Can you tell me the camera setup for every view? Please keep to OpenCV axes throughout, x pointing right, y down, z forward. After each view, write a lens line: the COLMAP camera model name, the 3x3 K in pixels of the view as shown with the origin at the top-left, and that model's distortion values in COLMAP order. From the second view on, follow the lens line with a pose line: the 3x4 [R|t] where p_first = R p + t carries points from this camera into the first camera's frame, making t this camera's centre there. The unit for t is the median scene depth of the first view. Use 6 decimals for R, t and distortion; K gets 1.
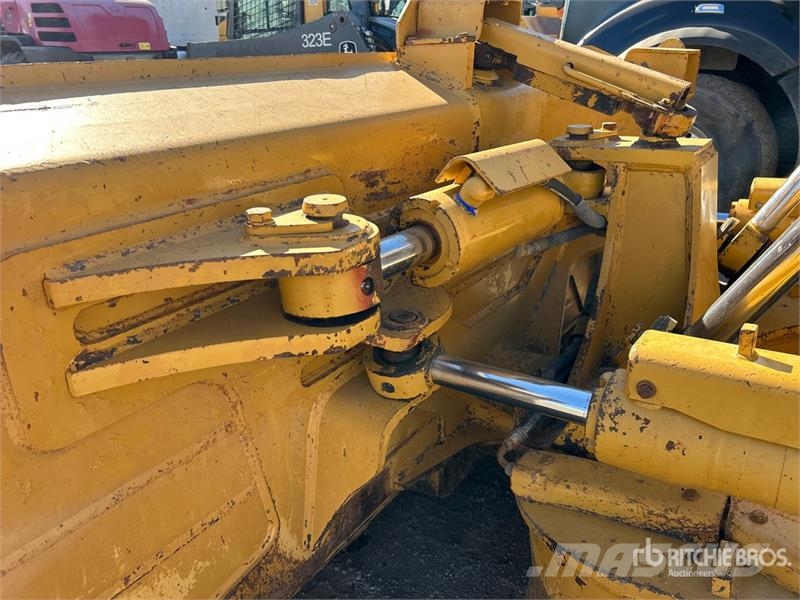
lens RADIAL K [[606.2, 0, 393.4], [0, 606.2, 309.7], [0, 0, 1]] dist [0.057548, -0.067875]
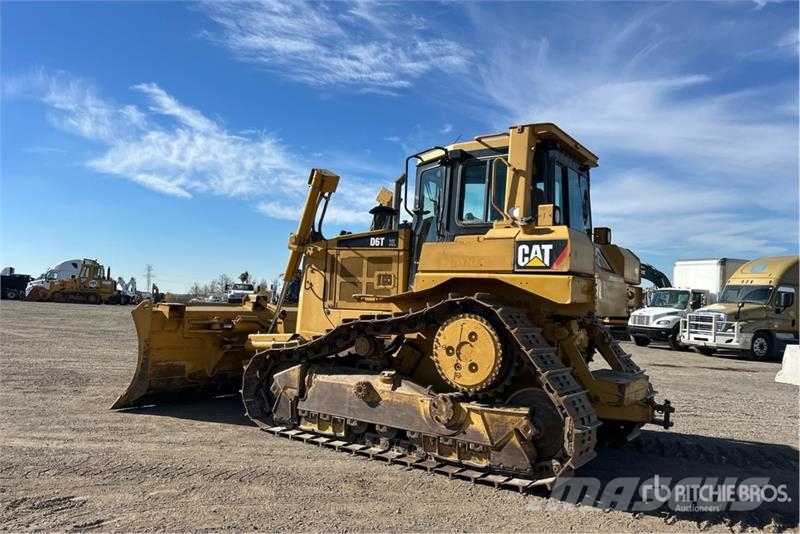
lens RADIAL K [[591.5, 0, 400.5], [0, 591.5, 240.3], [0, 0, 1]] dist [0.002695, -0.000516]
pose [[0.998821, 0.046883, 0.012622, 1.730883], [-0.034529, 0.868667, -0.494191, 2.187036], [-0.034133, 0.493172, 0.869262, -5.208842]]
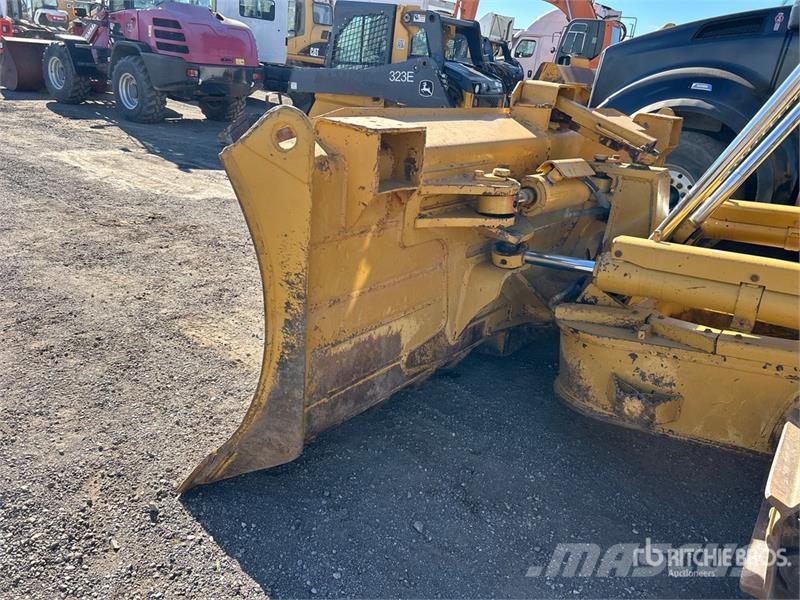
lens RADIAL K [[610.1, 0, 390.9], [0, 610.1, 297.0], [0, 0, 1]] dist [0.056897, -0.070299]
pose [[0.994646, 0.102359, -0.014186, -0.344407], [-0.102973, 0.993278, -0.052863, 0.383805], [0.008680, 0.054040, 0.998501, -1.122143]]
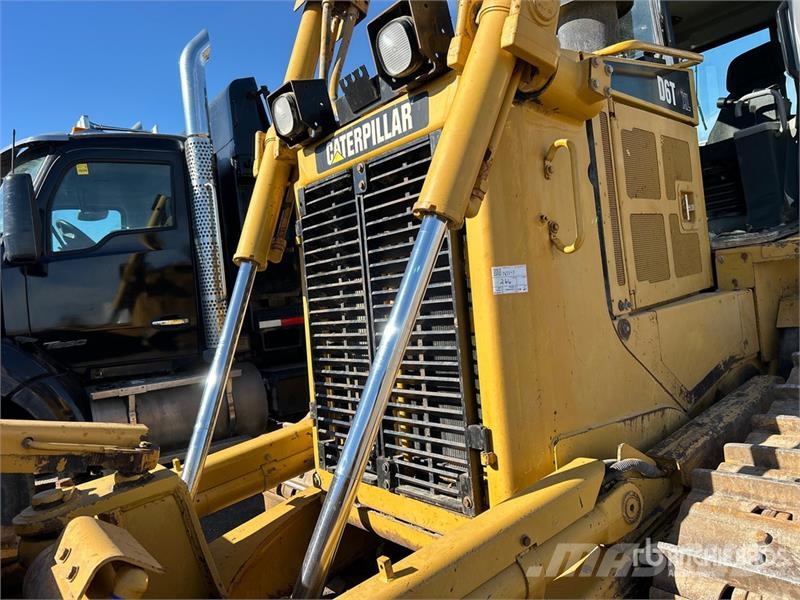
lens RADIAL K [[609.9, 0, 409.4], [0, 609.9, 296.0], [0, 0, 1]] dist [0.011153, -0.004369]
pose [[0.278421, -0.059796, 0.958596, -0.525322], [0.497164, 0.862916, -0.090572, -0.237935], [-0.821772, 0.501796, 0.269983, 0.146900]]
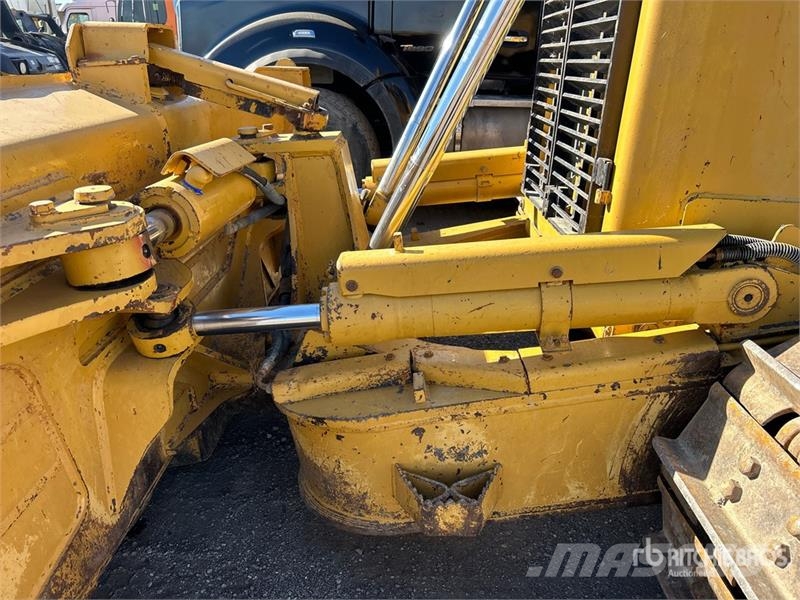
lens RADIAL K [[606.2, 0, 393.4], [0, 606.2, 309.7], [0, 0, 1]] dist [0.057548, -0.067875]
pose [[0.835191, -0.221565, 0.503353, -0.198080], [0.234927, 0.971280, 0.037733, 0.108842], [-0.497258, 0.086737, 0.863256, -0.258625]]
